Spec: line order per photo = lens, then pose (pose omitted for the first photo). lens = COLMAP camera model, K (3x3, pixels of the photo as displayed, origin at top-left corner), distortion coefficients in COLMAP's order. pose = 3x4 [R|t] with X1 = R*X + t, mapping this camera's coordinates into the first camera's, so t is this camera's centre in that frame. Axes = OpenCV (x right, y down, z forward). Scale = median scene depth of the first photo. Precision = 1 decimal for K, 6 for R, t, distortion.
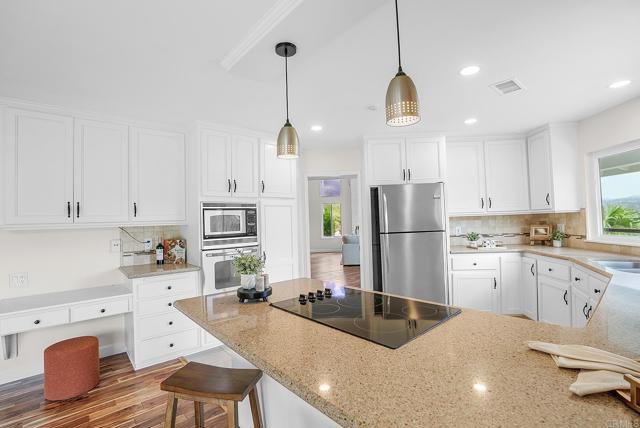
lens RADIAL K [[305.0, 0, 320.0], [0, 305.0, 214.0], [0, 0, 1]] dist [-0.062642, 0.030878]
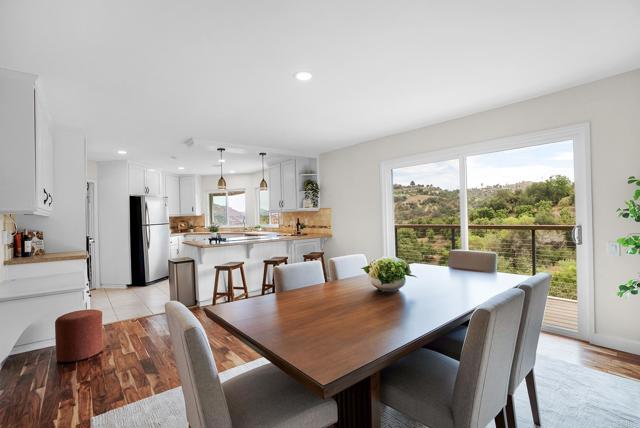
lens RADIAL K [[305.0, 0, 320.0], [0, 305.0, 214.0], [0, 0, 1]] dist [-0.062642, 0.030878]
pose [[0.033491, 0.033508, 0.998877, -1.392234], [0.013833, 0.999327, -0.033986, 0.071706], [-0.999343, 0.014955, 0.033005, 0.018506]]
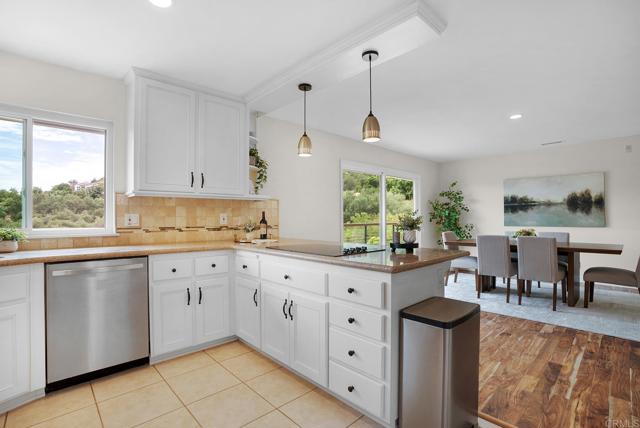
lens RADIAL K [[305.0, 0, 320.0], [0, 305.0, 214.0], [0, 0, 1]] dist [-0.062642, 0.030878]
pose [[-0.998605, 0.034722, -0.039771, 0.080316], [0.035882, 0.998940, -0.028830, 0.077226], [0.038728, -0.030217, -0.998793, 1.125331]]
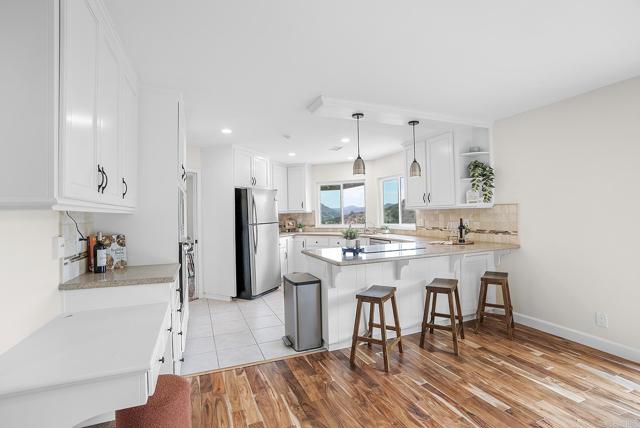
lens RADIAL K [[305.0, 0, 320.0], [0, 305.0, 214.0], [0, 0, 1]] dist [-0.062642, 0.030878]
pose [[0.321950, 0.024774, 0.946432, -0.953206], [-0.004099, 0.999685, -0.024773, 0.050162], [-0.946748, 0.004096, 0.321950, 0.316885]]
